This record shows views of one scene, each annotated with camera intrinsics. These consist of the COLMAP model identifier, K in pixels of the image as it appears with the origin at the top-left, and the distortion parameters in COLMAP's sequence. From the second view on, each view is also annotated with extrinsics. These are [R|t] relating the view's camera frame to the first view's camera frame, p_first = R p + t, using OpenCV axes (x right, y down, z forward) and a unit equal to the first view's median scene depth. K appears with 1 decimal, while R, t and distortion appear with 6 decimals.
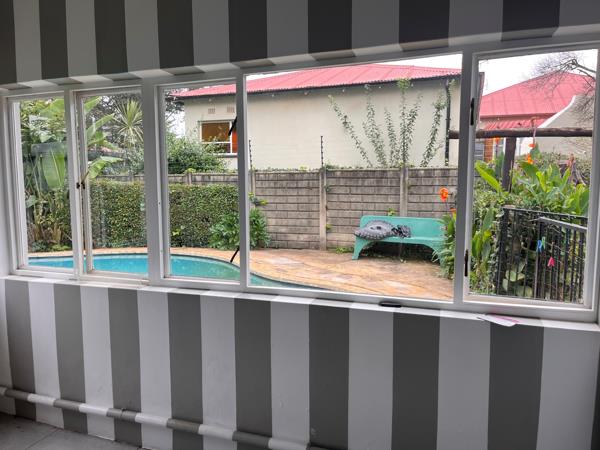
lens RADIAL K [[462.6, 0, 300.0], [0, 462.6, 225.0], [0, 0, 1]] dist [0.000445, -0.000080]
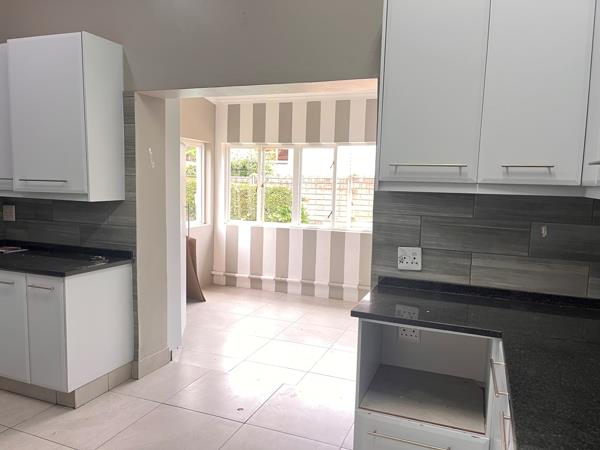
lens RADIAL K [[462.6, 0, 300.0], [0, 462.6, 225.0], [0, 0, 1]] dist [0.000445, -0.000080]
pose [[0.999225, 0.030851, -0.024444, -0.066350], [-0.030908, 0.999520, -0.001930, 0.036626], [0.024372, 0.002684, 0.999699, -0.431024]]
